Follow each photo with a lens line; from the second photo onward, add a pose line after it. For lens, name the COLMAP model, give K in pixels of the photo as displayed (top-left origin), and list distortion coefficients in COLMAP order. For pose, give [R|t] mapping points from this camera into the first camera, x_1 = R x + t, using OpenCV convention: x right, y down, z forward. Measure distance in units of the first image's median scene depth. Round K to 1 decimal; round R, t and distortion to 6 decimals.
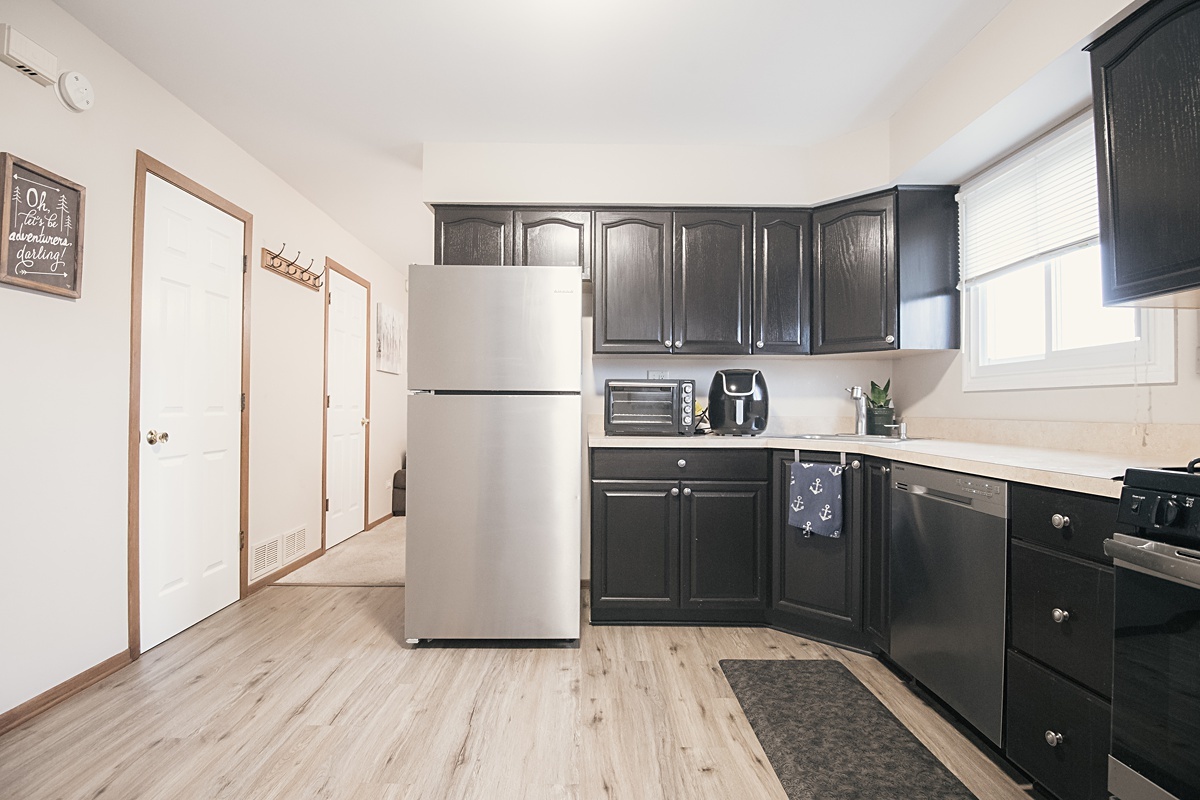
lens RADIAL K [[564.0, 0, 593.7], [0, 564.0, 404.4], [0, 0, 1]] dist [-0.006347, -0.027823]
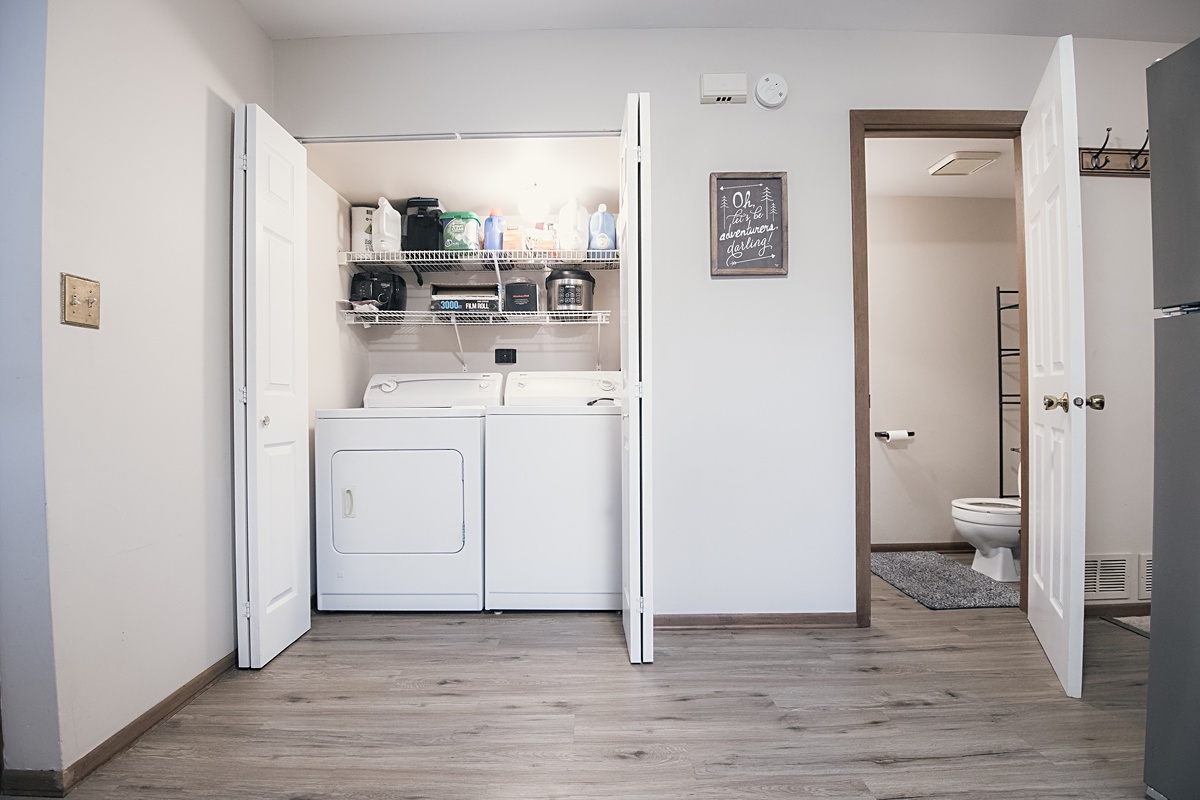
lens RADIAL K [[578.8, 0, 603.9], [0, 578.8, 401.5], [0, 0, 1]] dist [0.002404, -0.030277]
pose [[-0.013664, -0.004633, -0.999896, 0.216602], [0.021469, 0.999757, -0.004926, 0.057654], [0.999676, -0.021534, -0.013562, 0.572832]]
